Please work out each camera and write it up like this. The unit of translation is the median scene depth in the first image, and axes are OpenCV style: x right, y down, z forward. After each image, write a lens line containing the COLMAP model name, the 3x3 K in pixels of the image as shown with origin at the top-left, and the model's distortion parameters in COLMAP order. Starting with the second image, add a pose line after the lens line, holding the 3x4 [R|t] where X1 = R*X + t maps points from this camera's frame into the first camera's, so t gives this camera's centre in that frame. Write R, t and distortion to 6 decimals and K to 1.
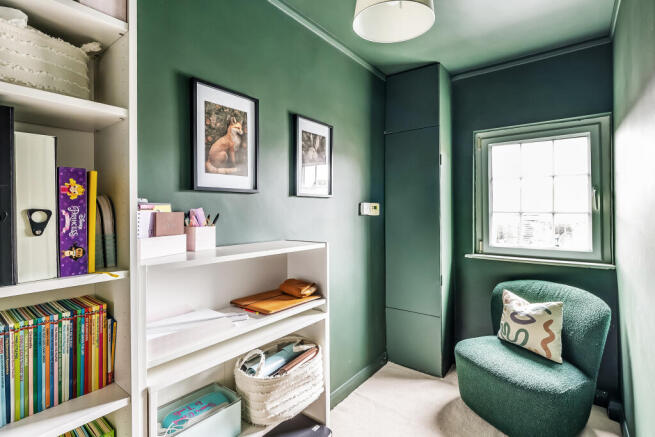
lens RADIAL K [[317.8, 0, 344.4], [0, 317.8, 209.0], [0, 0, 1]] dist [-0.001302, -0.000403]
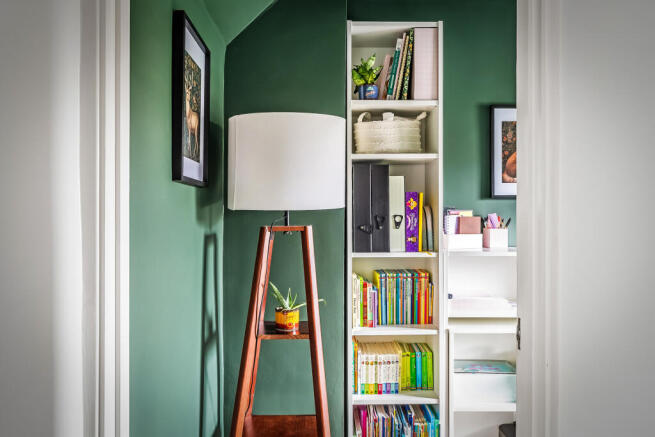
lens RADIAL K [[490.2, 0, 327.2], [0, 490.2, 216.1], [0, 0, 1]] dist [-0.002318, 0.000938]
pose [[0.611546, 0.011759, -0.791122, 0.948415], [0.001355, 0.999873, 0.015910, -0.034248], [0.791208, -0.010802, 0.611452, -0.974950]]
